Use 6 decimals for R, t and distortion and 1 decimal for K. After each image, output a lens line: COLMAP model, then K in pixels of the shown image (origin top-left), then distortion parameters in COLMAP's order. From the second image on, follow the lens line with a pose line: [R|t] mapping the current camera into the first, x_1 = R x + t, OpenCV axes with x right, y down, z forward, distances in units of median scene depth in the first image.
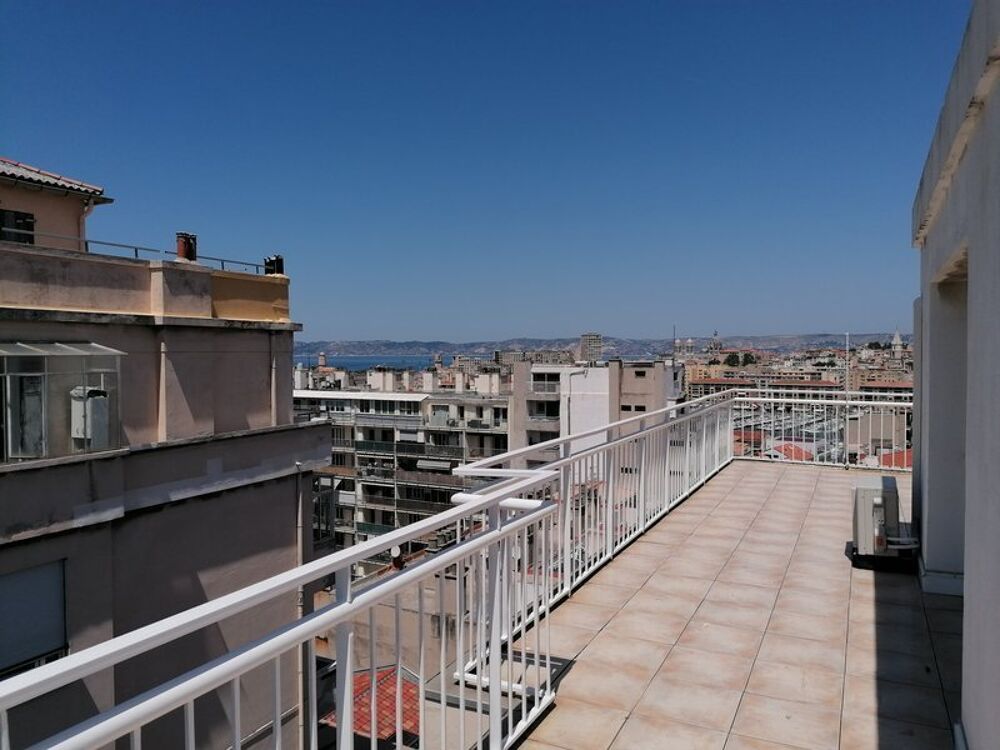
lens RADIAL K [[774.2, 0, 500.0], [0, 774.2, 375.0], [0, 0, 1]] dist [0.085975, -0.119843]
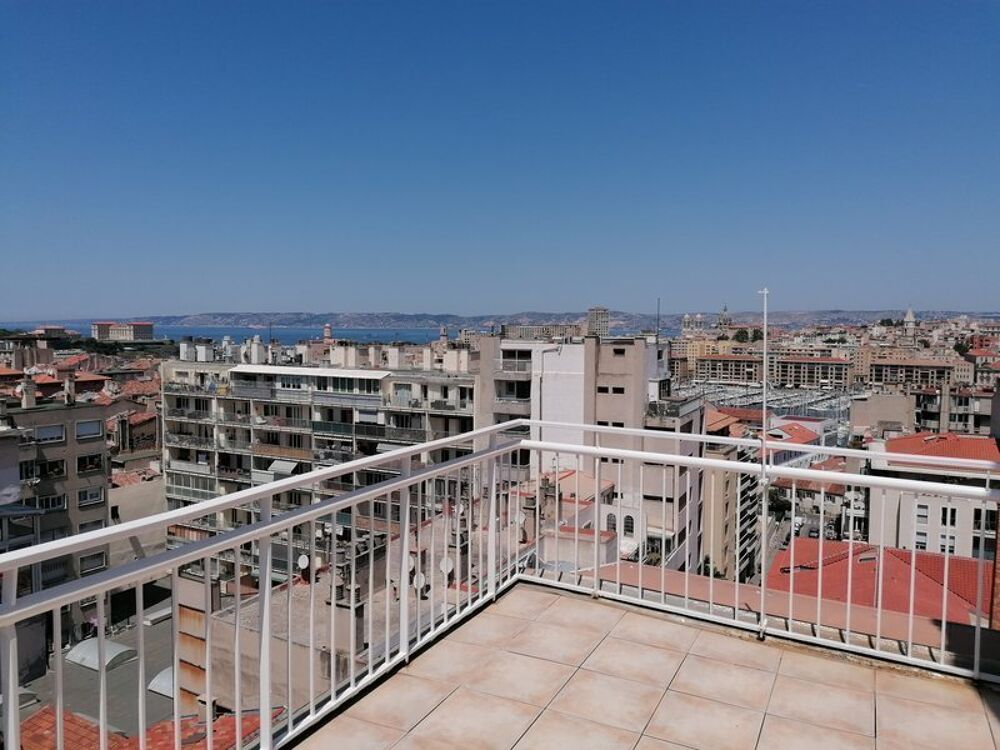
lens RADIAL K [[774.2, 0, 500.0], [0, 774.2, 375.0], [0, 0, 1]] dist [0.085975, -0.119843]
pose [[0.999881, 0.010622, -0.011203, 0.046349], [-0.010234, 0.999364, 0.034160, -0.003425], [0.011558, -0.034041, 0.999354, 0.089546]]
